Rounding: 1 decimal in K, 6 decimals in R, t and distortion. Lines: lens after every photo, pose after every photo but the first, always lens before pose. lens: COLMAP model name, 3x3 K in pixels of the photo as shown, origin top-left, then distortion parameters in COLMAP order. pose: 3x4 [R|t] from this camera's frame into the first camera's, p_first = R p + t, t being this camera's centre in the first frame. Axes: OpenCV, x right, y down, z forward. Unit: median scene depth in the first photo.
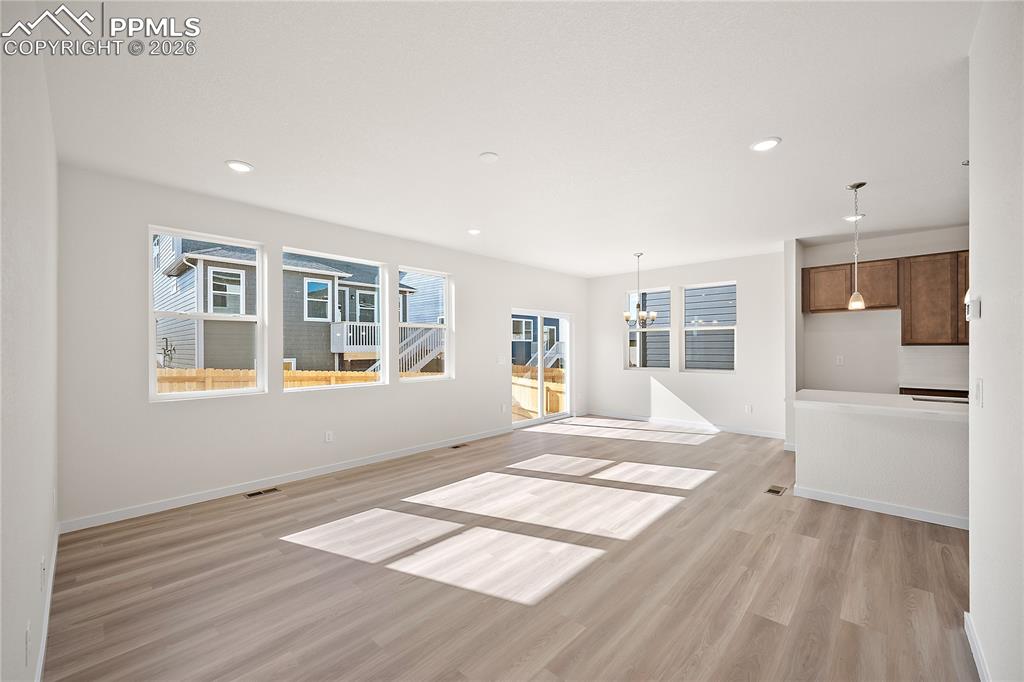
lens RADIAL K [[411.4, 0, 506.8], [0, 411.4, 343.8], [0, 0, 1]] dist [-0.002472, 0.000599]
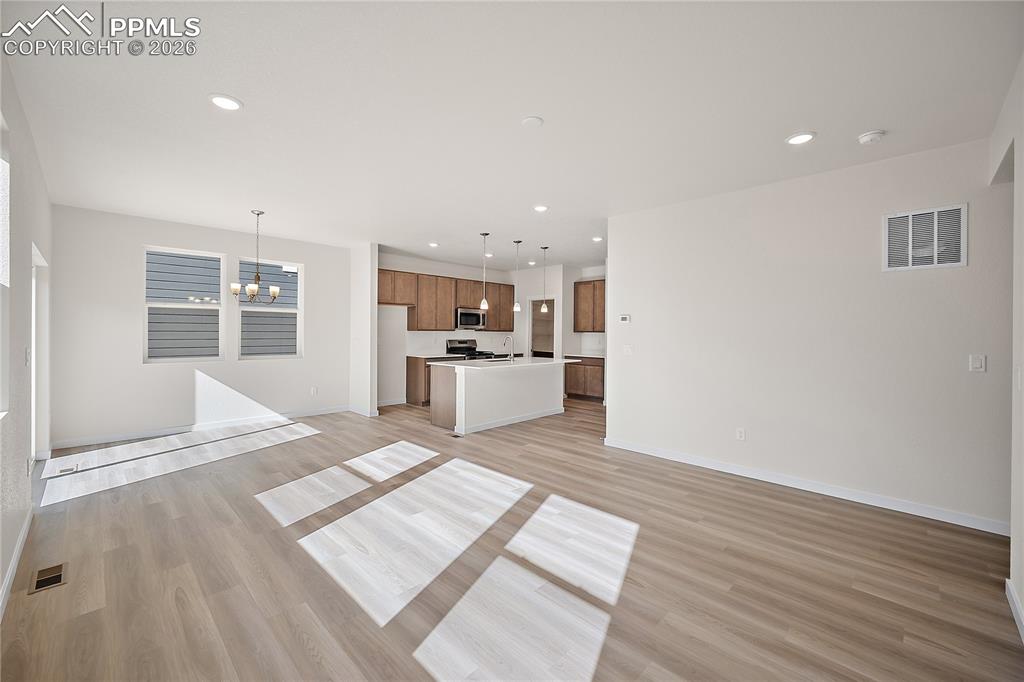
lens RADIAL K [[411.4, 0, 510.2], [0, 411.4, 341.0], [0, 0, 1]] dist [-0.002472, 0.000599]
pose [[0.019907, -0.020781, 0.999586, -0.644705], [-0.015364, 0.999660, 0.021088, 0.005316], [-0.999684, -0.015777, 0.019581, 0.703217]]
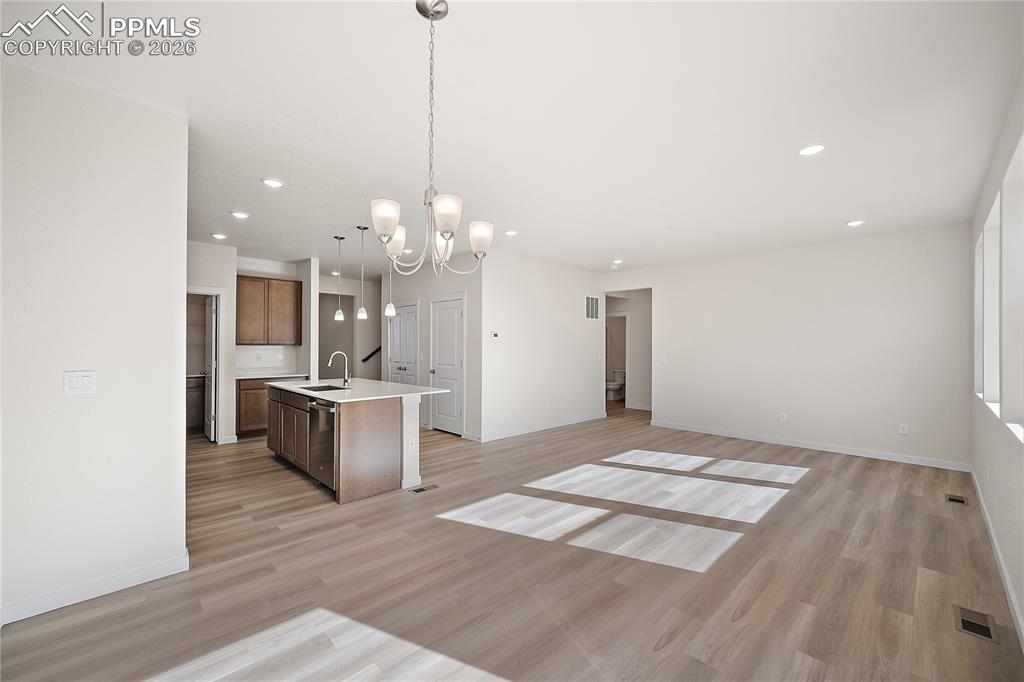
lens RADIAL K [[411.4, 0, 502.3], [0, 411.4, 346.7], [0, 0, 1]] dist [-0.002472, 0.000599]
pose [[-0.998280, -0.001553, 0.058604, 0.361736], [-0.001926, 0.999978, -0.006312, 0.012089], [-0.058592, -0.006414, -0.998261, 1.785740]]
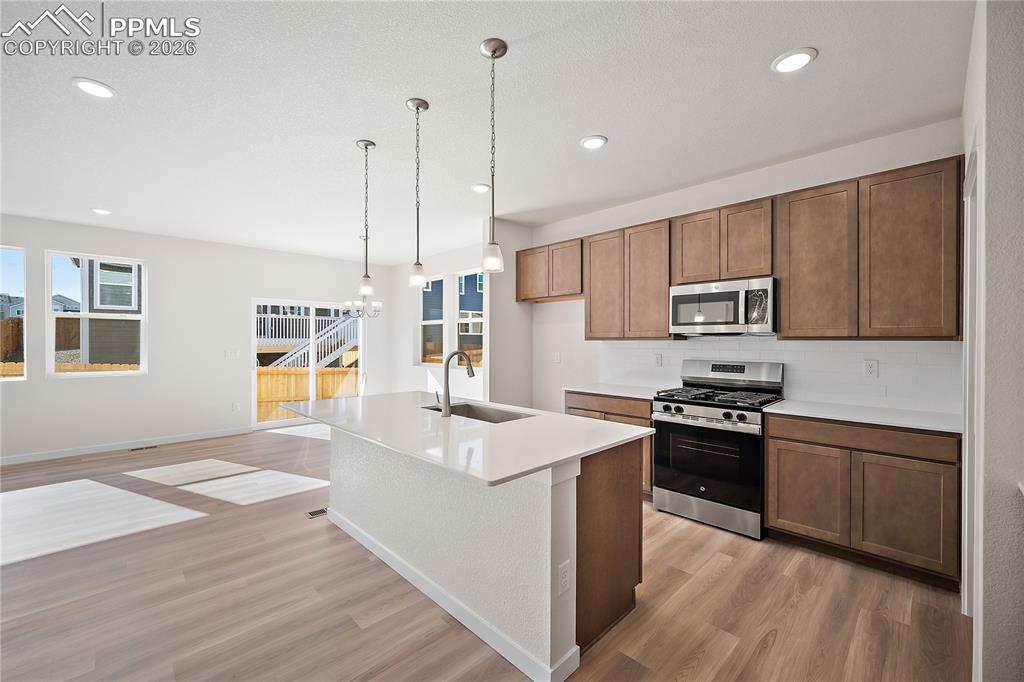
lens RADIAL K [[411.4, 0, 508.5], [0, 411.4, 346.5], [0, 0, 1]] dist [-0.002472, 0.000599]
pose [[0.998627, 0.005673, -0.052082, 0.951221], [-0.004600, 0.999775, 0.020709, -0.000560], [0.052188, -0.020441, 0.998428, 0.155743]]
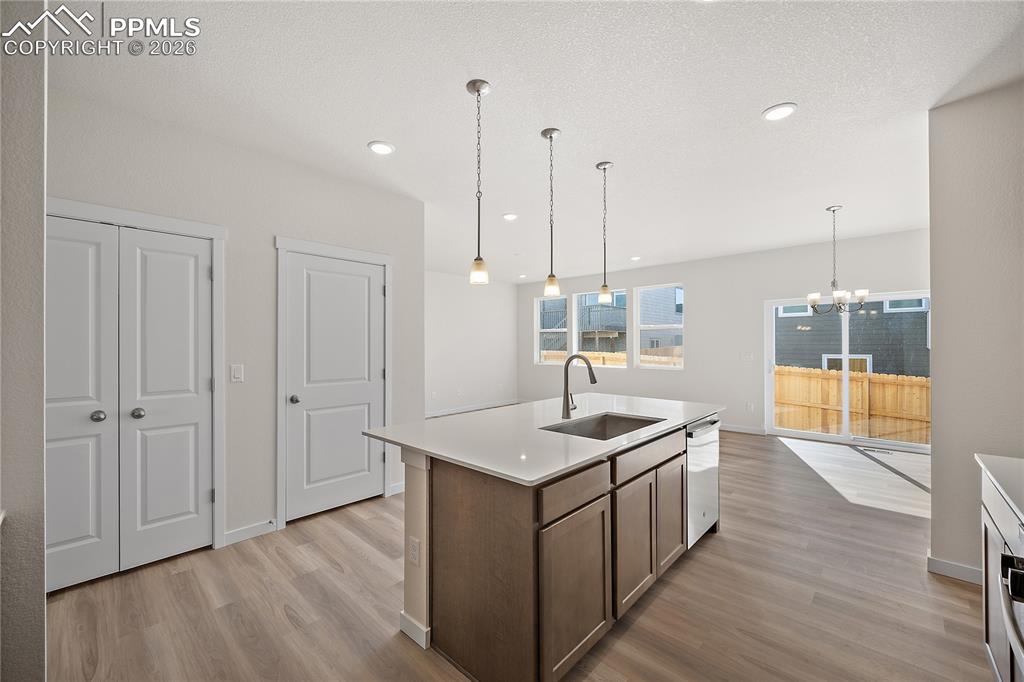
lens RADIAL K [[411.4, 0, 509.1], [0, 411.4, 340.4], [0, 0, 1]] dist [-0.002472, 0.000599]
pose [[-0.018931, -0.000353, -0.999821, 1.426277], [0.011150, 0.999938, -0.000564, -0.001535], [0.999759, -0.011158, -0.018926, 0.652651]]
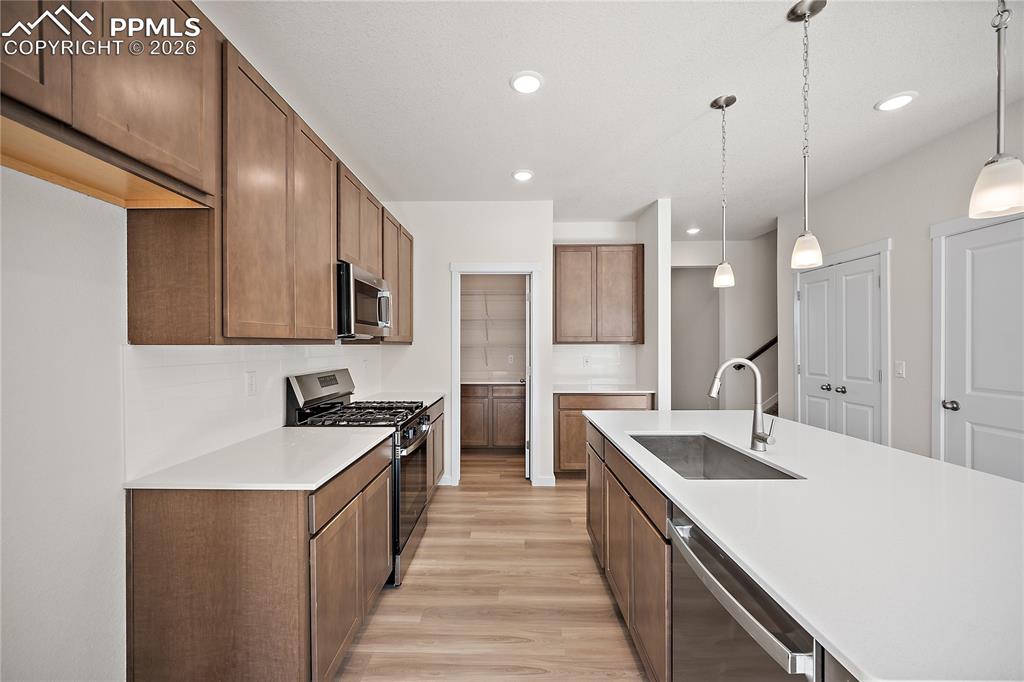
lens RADIAL K [[411.4, 0, 502.8], [0, 411.4, 348.1], [0, 0, 1]] dist [-0.002472, 0.000599]
pose [[-0.665883, 0.000553, 0.746056, 0.698412], [0.000410, 1.000000, -0.000375, 0.009619], [-0.746056, 0.000056, -0.665883, 1.190537]]
